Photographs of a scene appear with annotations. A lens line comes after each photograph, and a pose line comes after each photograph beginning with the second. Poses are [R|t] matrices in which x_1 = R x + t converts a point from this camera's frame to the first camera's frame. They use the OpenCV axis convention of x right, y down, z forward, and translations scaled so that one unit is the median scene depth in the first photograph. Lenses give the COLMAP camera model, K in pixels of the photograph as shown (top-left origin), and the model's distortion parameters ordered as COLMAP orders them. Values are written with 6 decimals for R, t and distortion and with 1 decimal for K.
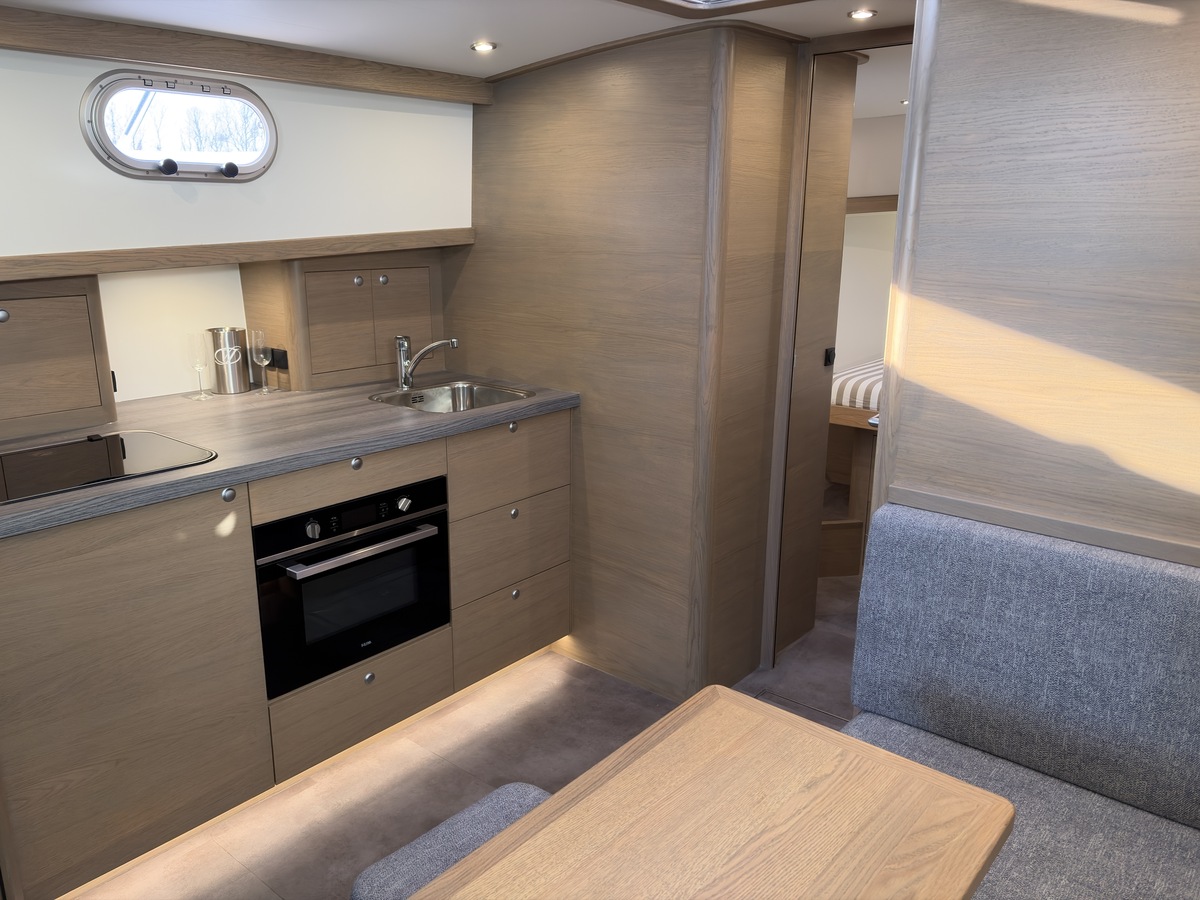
lens RADIAL K [[909.1, 0, 601.3], [0, 909.1, 454.4], [0, 0, 1]] dist [0.040063, -0.030168]
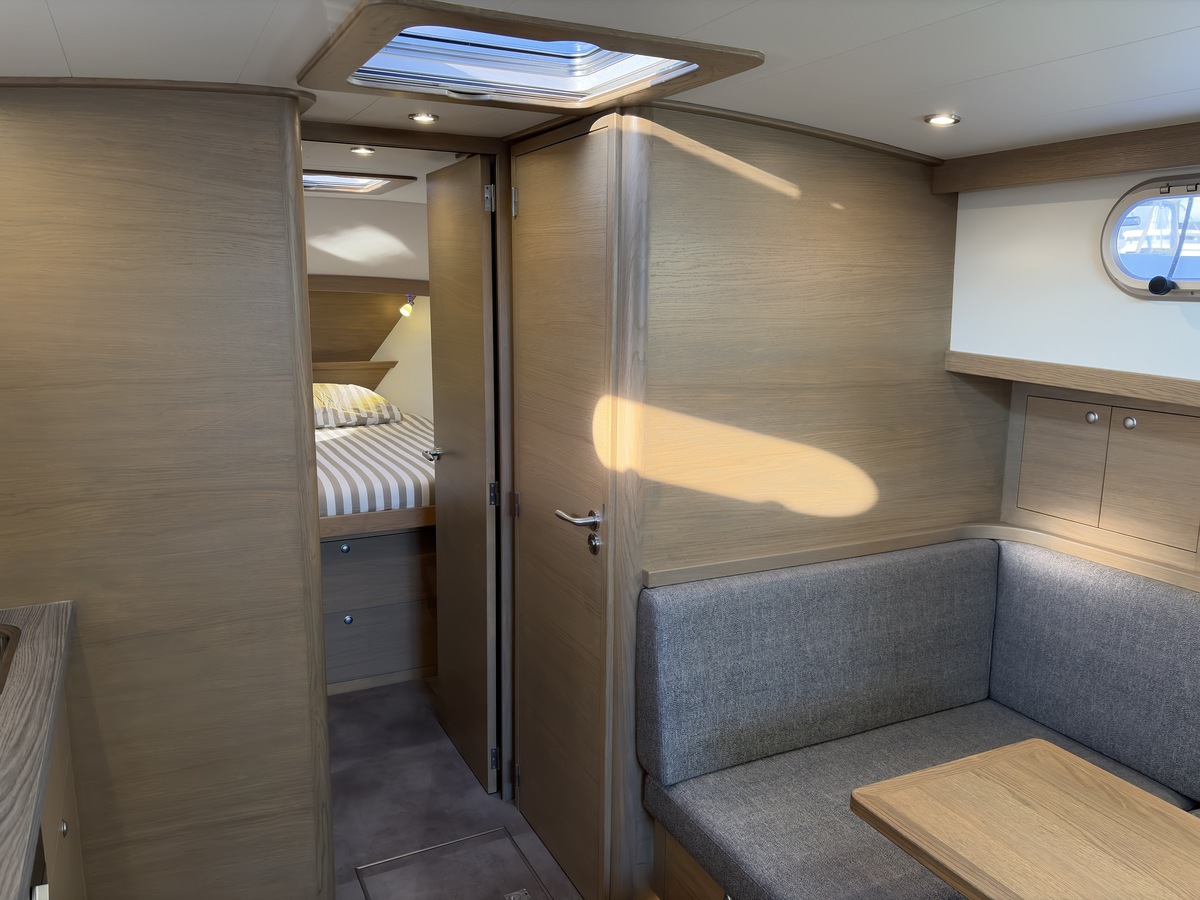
lens RADIAL K [[909.1, 0, 606.6], [0, 909.1, 452.3], [0, 0, 1]] dist [0.040063, -0.030168]
pose [[0.400149, -0.166175, 0.901258, -0.695345], [0.224864, 0.971164, 0.079227, -0.215333], [-0.888435, 0.170958, 0.425977, 0.600375]]
